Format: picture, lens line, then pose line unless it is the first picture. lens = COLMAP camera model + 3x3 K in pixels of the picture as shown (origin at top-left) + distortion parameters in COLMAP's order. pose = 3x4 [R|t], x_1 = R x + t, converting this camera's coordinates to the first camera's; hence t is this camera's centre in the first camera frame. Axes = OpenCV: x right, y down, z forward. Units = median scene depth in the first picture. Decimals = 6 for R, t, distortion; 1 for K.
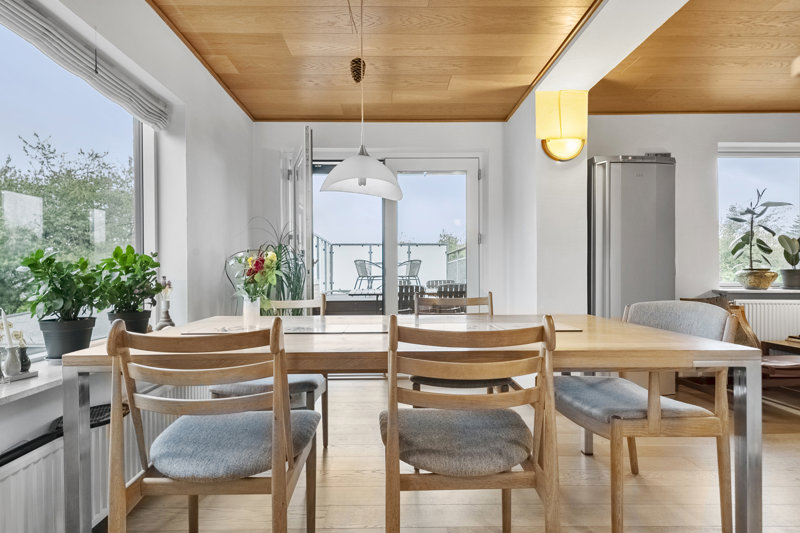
lens RADIAL K [[391.8, 0, 394.8], [0, 391.8, 270.1], [0, 0, 1]] dist [0.001497, 0.000094]
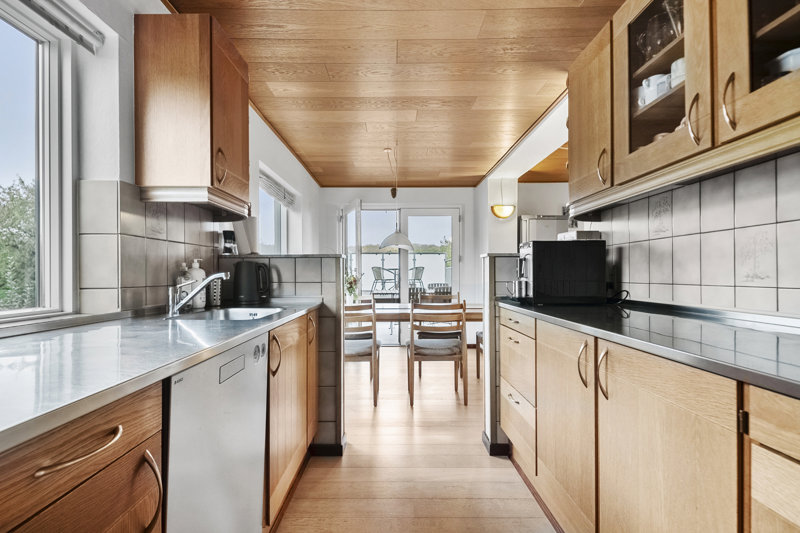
lens RADIAL K [[391.8, 0, 401.9], [0, 391.8, 265.4], [0, 0, 1]] dist [0.001497, 0.000094]
pose [[0.999962, 0.002375, 0.008398, -0.034006], [-0.002272, 0.999921, -0.012359, -0.032023], [-0.008427, 0.012339, 0.999888, -0.596096]]
